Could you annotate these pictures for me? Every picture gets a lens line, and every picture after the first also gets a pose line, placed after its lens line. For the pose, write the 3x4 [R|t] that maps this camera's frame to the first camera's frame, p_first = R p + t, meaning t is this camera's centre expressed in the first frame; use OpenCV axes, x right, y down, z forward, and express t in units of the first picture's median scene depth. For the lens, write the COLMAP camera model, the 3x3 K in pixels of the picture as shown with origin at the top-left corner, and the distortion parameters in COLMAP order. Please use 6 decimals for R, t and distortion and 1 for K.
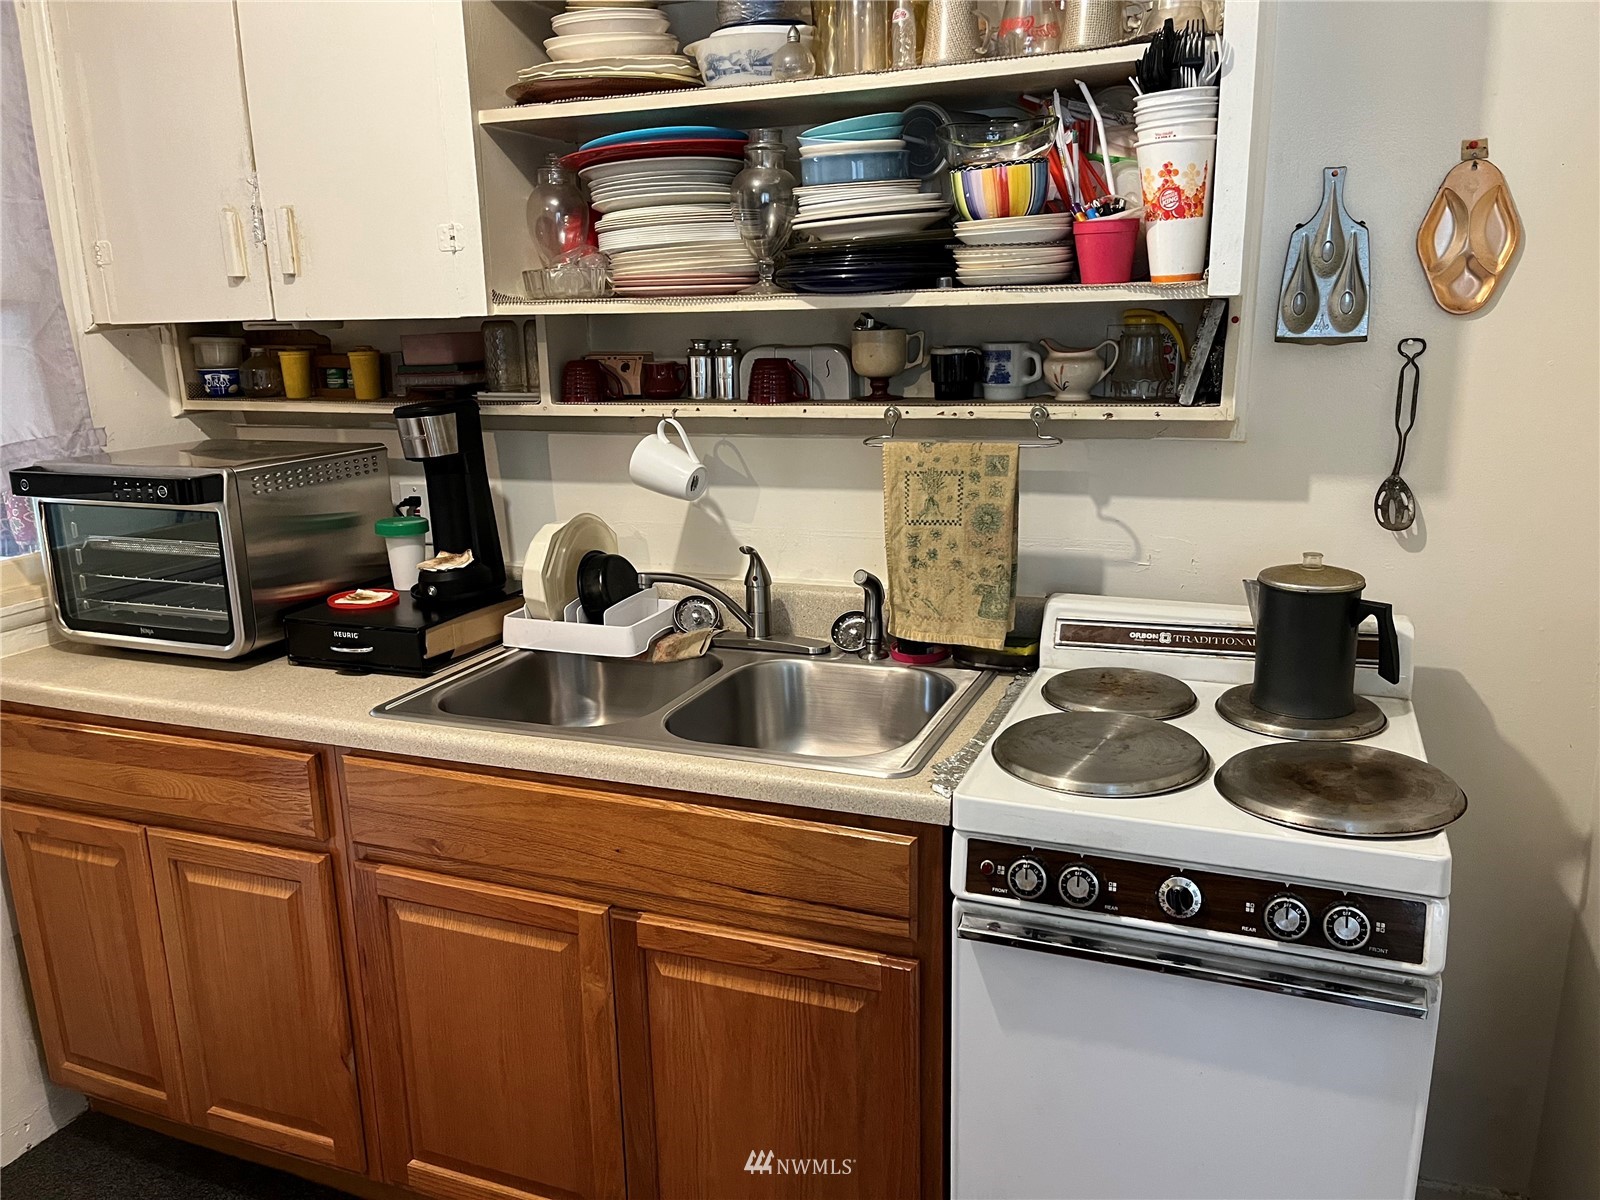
lens RADIAL K [[1207.1, 0, 800.0], [0, 1207.1, 600.0], [0, 0, 1]] dist [0.073988, -0.109302]
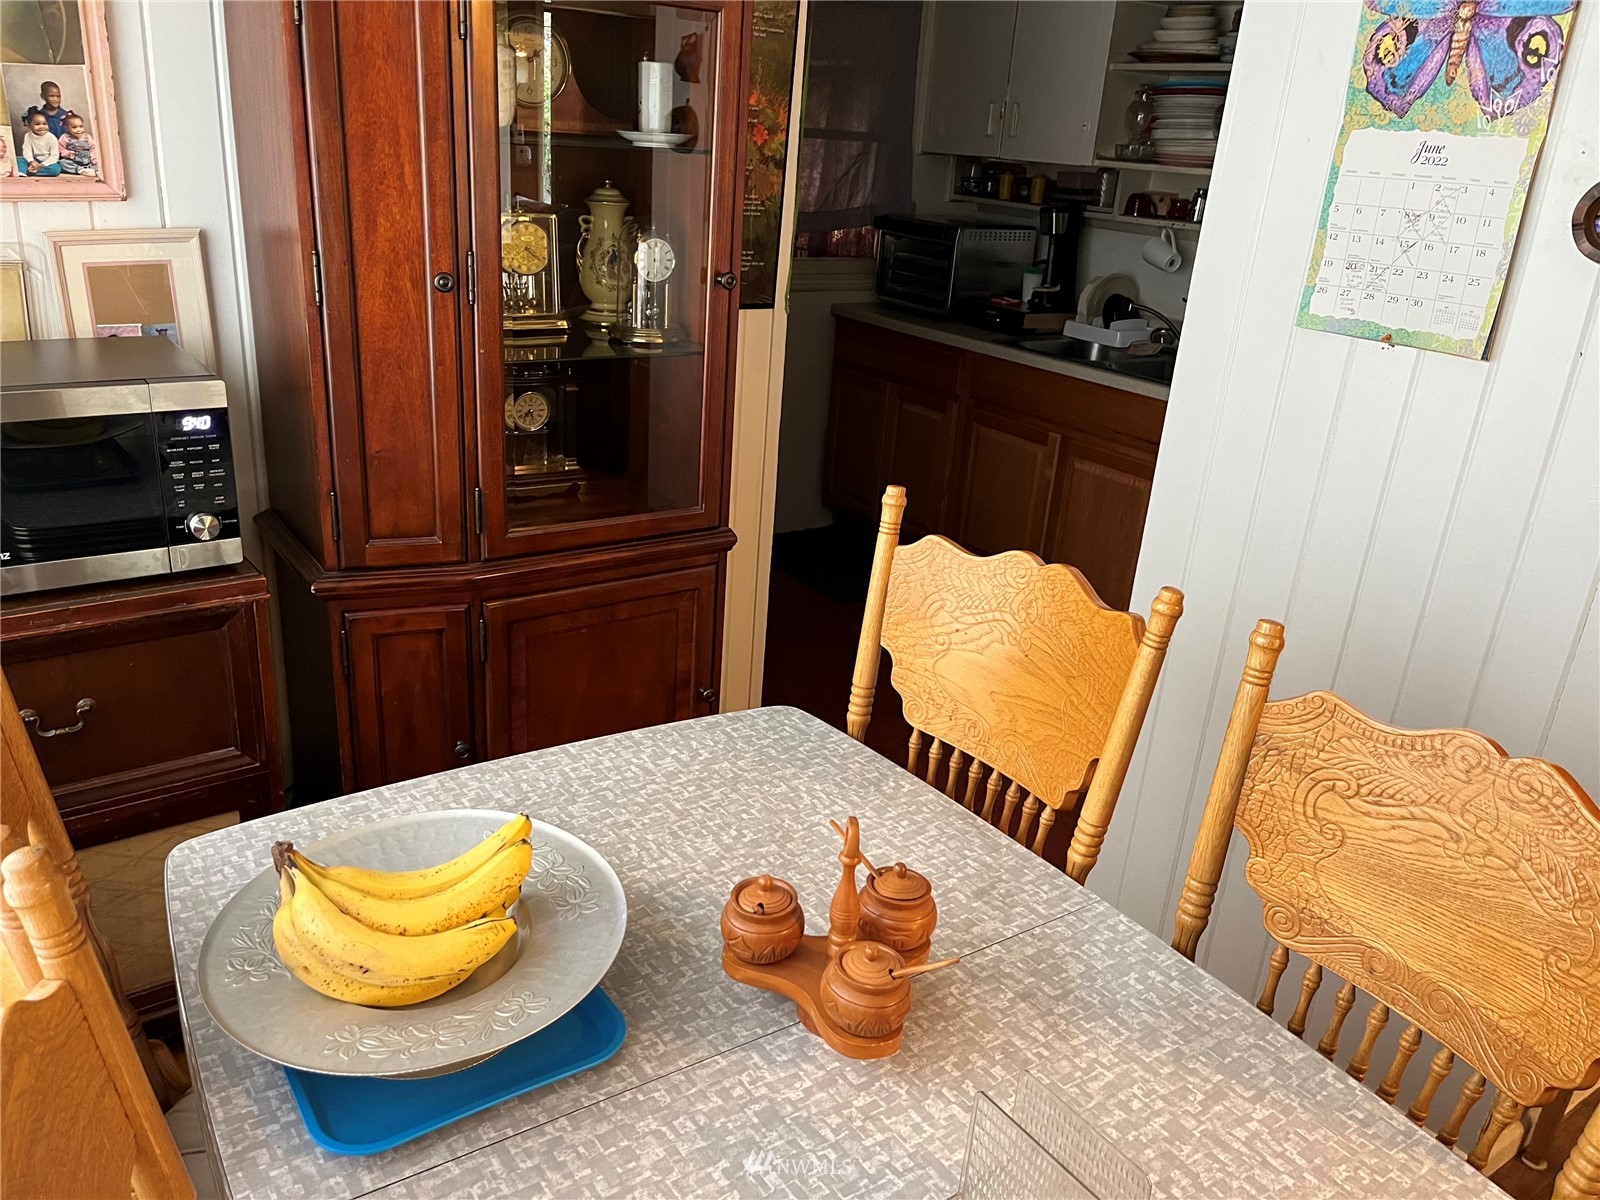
lens RADIAL K [[1207.1, 0, 800.0], [0, 1207.1, 600.0], [0, 0, 1]] dist [0.073988, -0.109302]
pose [[0.831683, 0.275522, -0.482069, 0.488737], [-0.217221, 0.960456, 0.174182, 0.204854], [0.510997, -0.040149, 0.858644, -0.979777]]
